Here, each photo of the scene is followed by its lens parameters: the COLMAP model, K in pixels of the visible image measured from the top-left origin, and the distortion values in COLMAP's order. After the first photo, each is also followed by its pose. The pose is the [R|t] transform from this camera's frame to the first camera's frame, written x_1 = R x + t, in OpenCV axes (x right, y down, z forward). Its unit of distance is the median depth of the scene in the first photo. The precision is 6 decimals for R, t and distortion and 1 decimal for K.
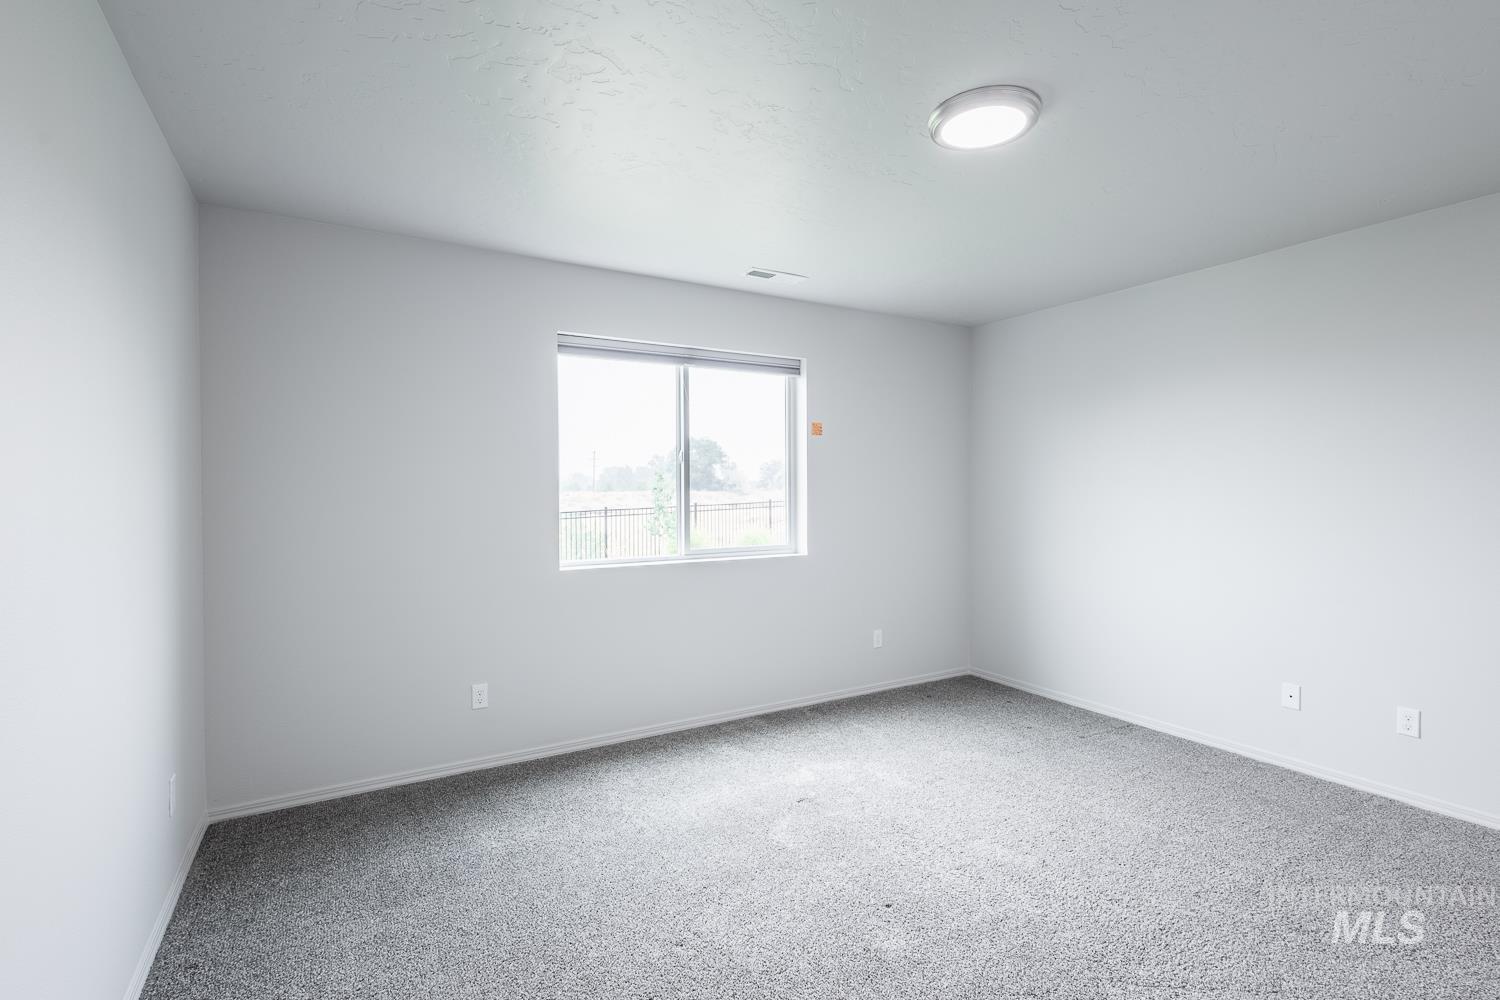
lens RADIAL K [[694.9, 0, 746.5], [0, 694.9, 502.1], [0, 0, 1]] dist [0.006050, 0.000439]
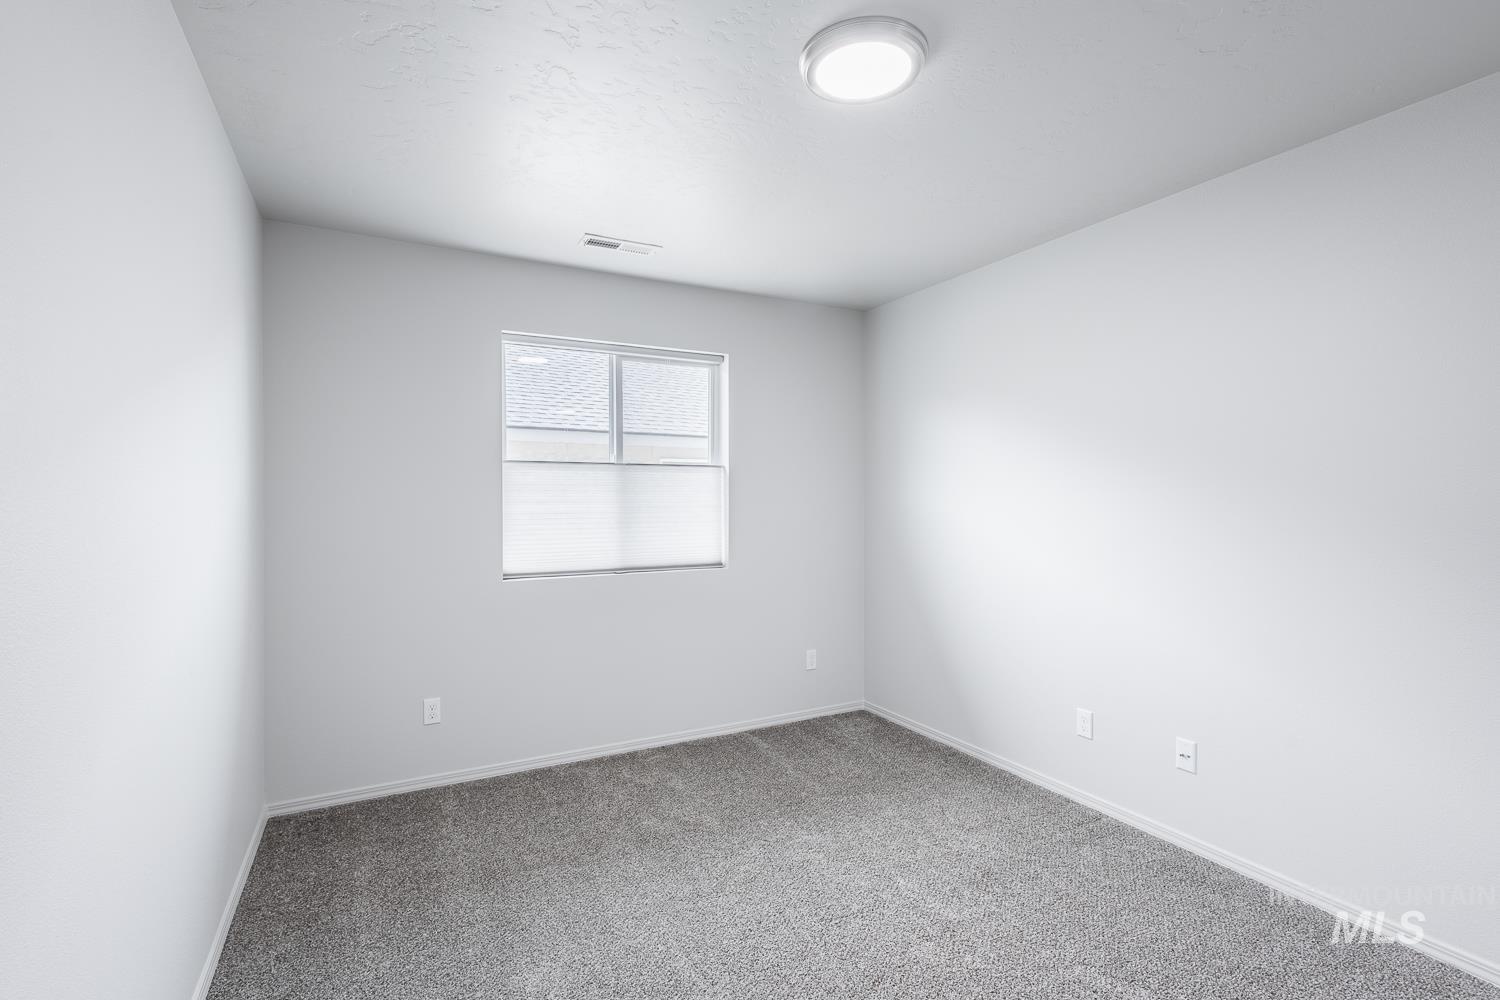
lens RADIAL K [[694.9, 0, 756.4], [0, 694.9, 502.8], [0, 0, 1]] dist [0.006050, 0.000439]
pose [[0.999563, 0.006509, -0.028849, 0.206144], [-0.006802, 0.999926, -0.010066, 0.001391], [0.028782, 0.010257, 0.999533, 0.125141]]
